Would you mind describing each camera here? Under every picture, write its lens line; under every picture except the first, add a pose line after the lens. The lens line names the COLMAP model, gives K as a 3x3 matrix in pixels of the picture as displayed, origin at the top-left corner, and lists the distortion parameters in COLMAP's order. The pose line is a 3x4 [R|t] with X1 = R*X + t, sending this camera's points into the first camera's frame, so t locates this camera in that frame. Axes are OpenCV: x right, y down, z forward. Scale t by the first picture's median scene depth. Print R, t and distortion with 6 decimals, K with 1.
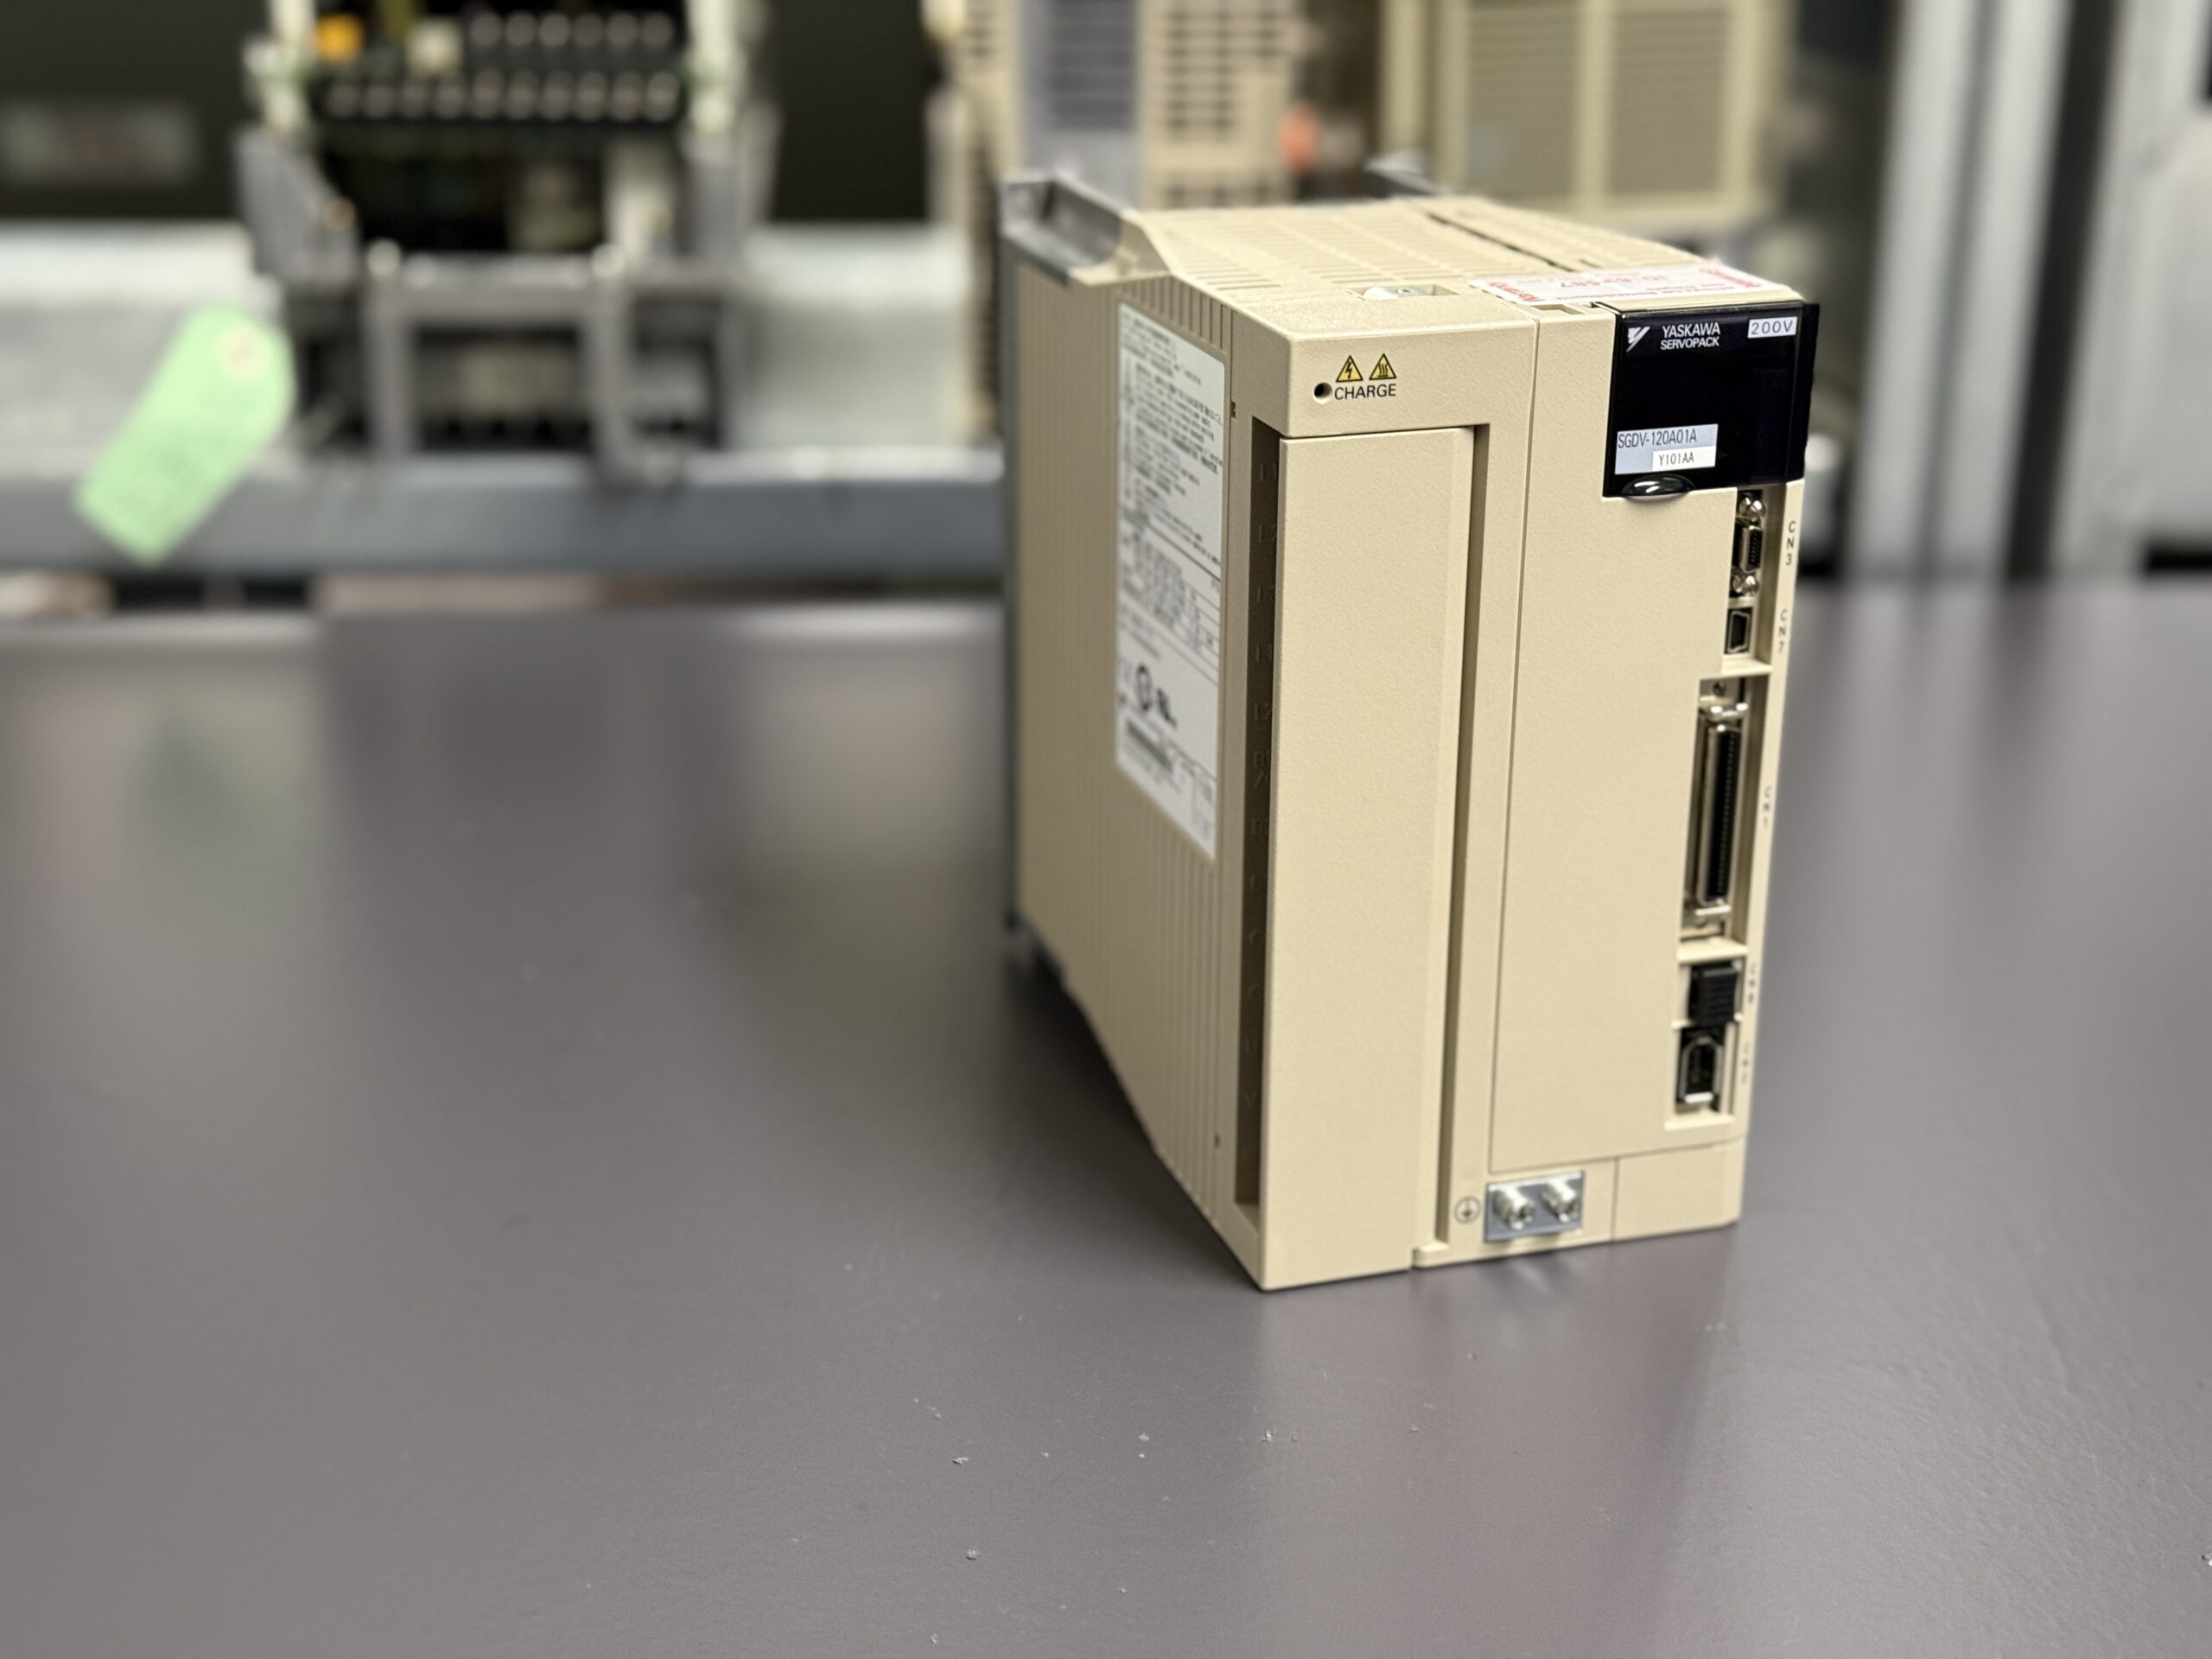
lens RADIAL K [[3075.0, 0, 1107.1], [0, 3075.0, 828.5], [0, 0, 1]] dist [0.144326, 0.000000]
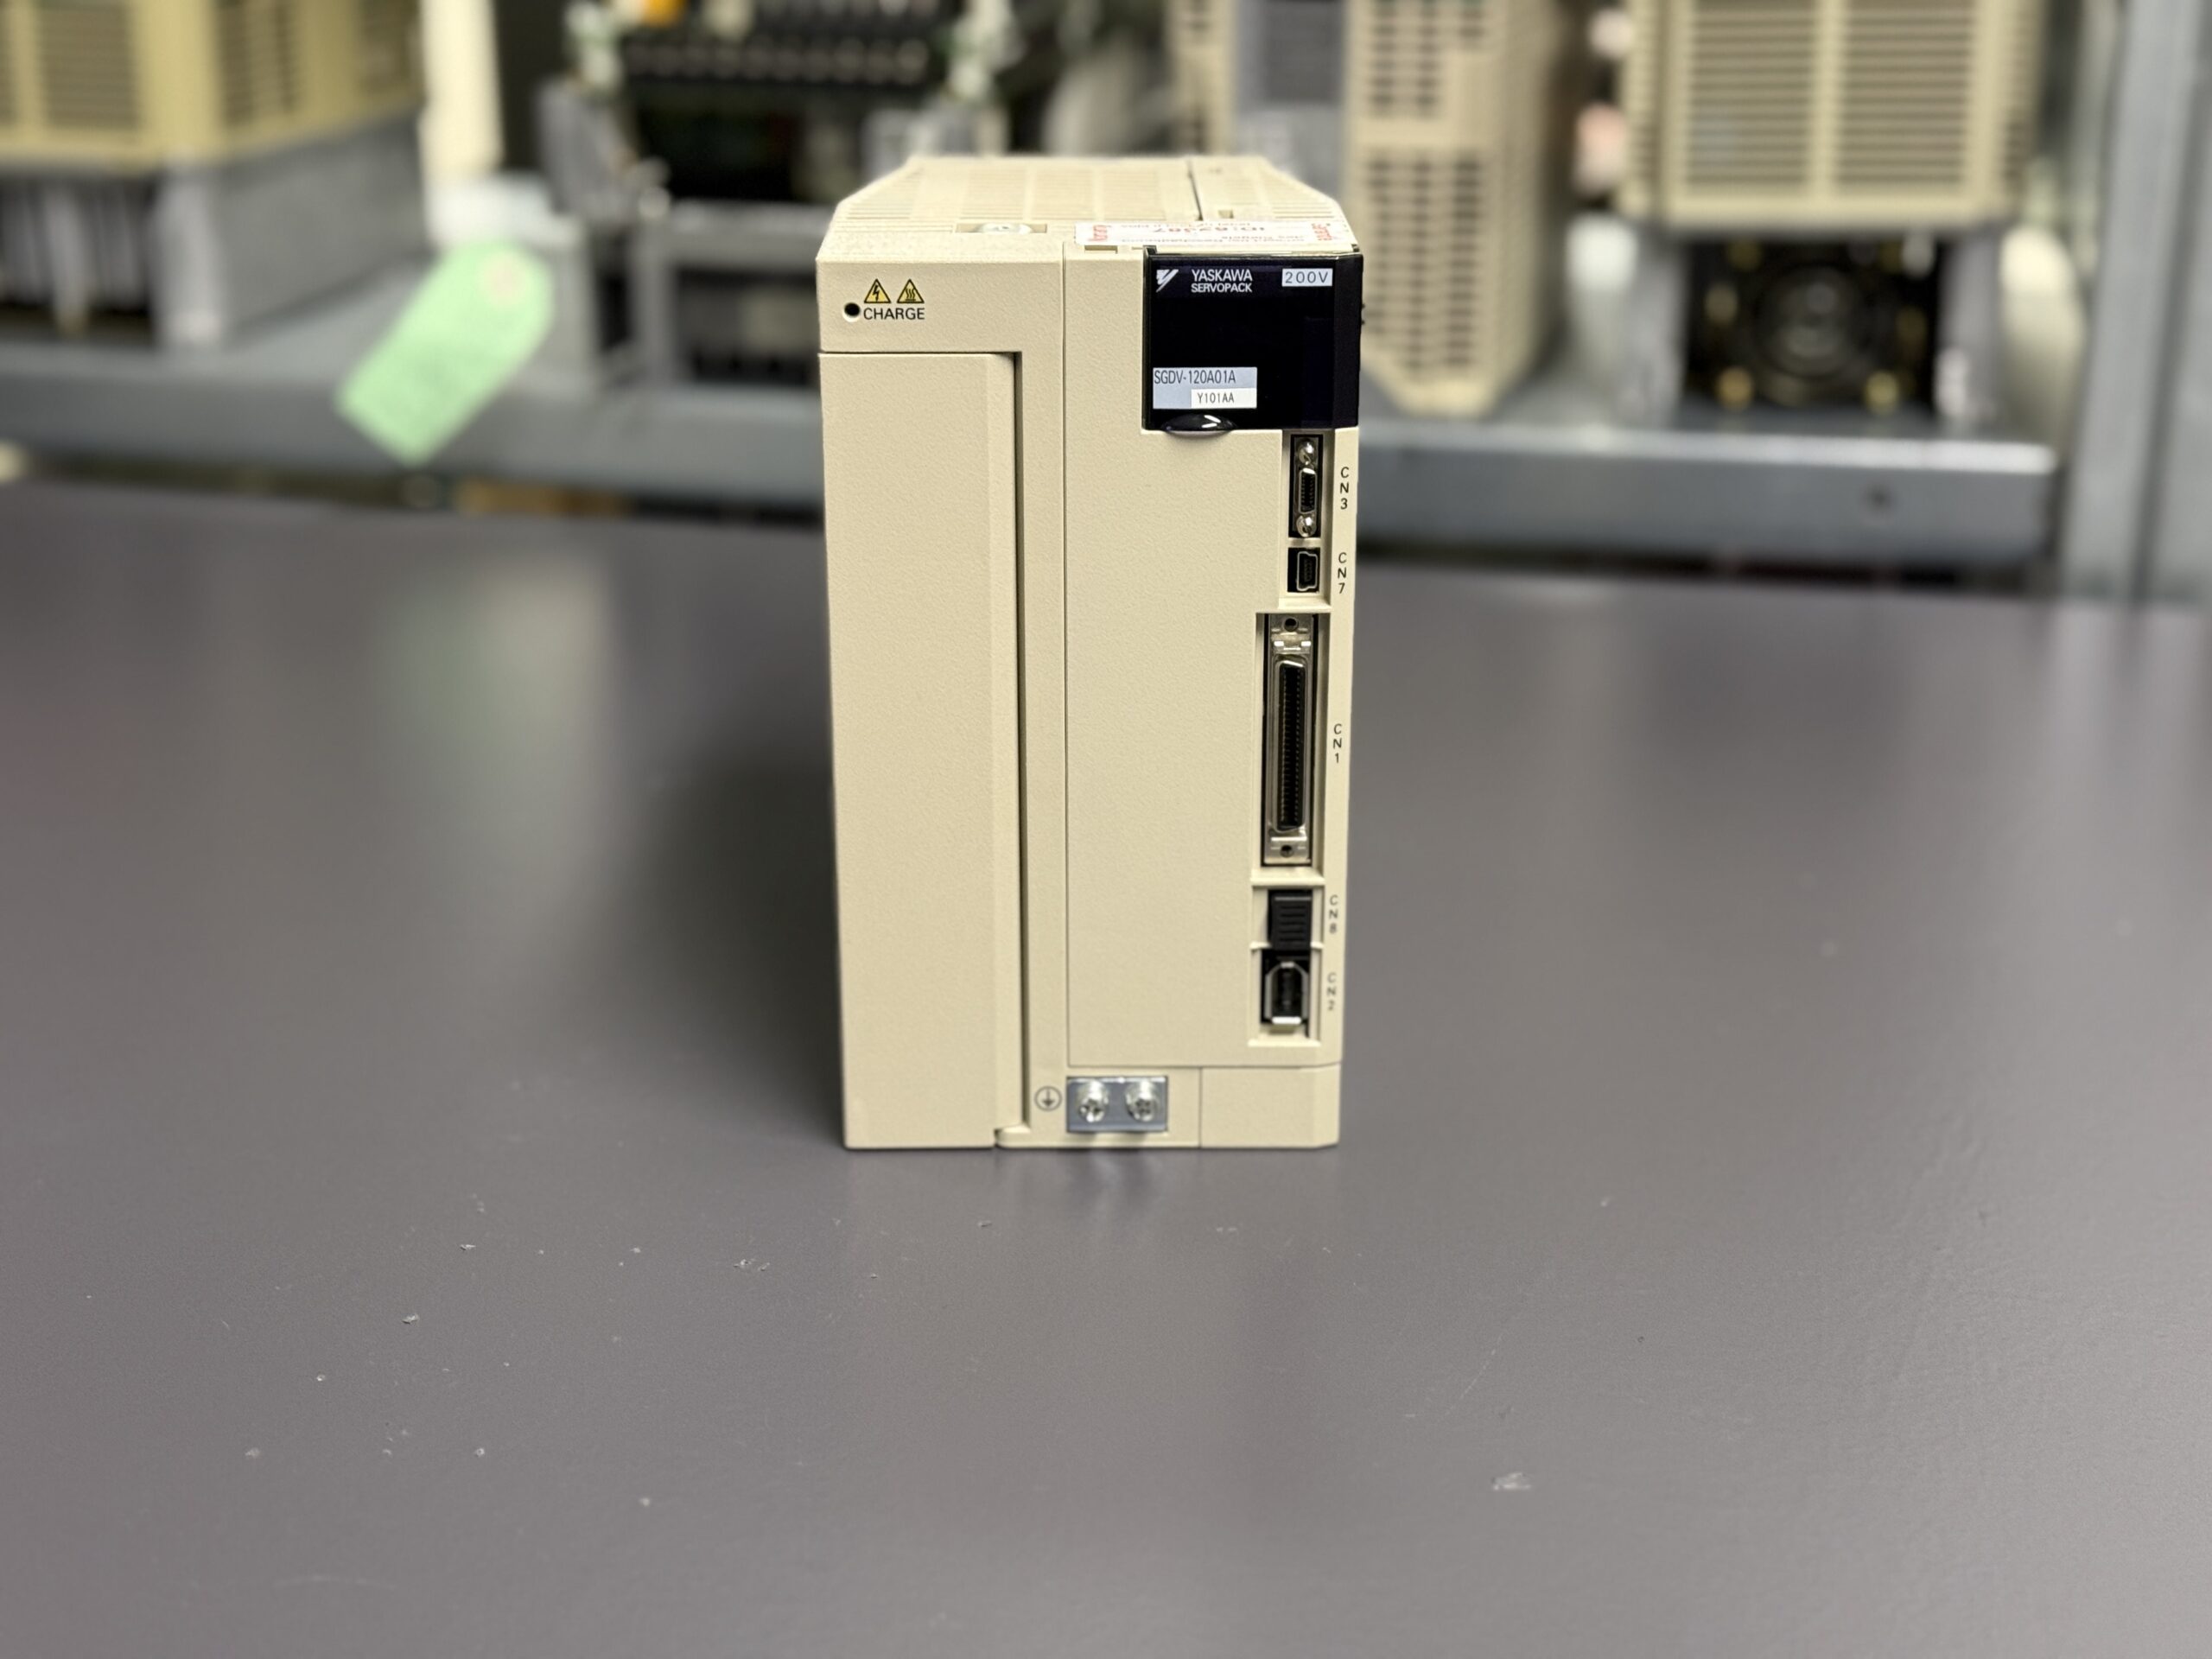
lens RADIAL K [[3075.0, 0, 1099.4], [0, 3075.0, 827.5], [0, 0, 1]] dist [0.144326, 0.000000]
pose [[0.959237, 0.093245, -0.266776, 0.410289], [-0.093660, 0.995541, 0.011198, 0.017060], [0.266631, 0.014244, 0.963694, -0.020246]]
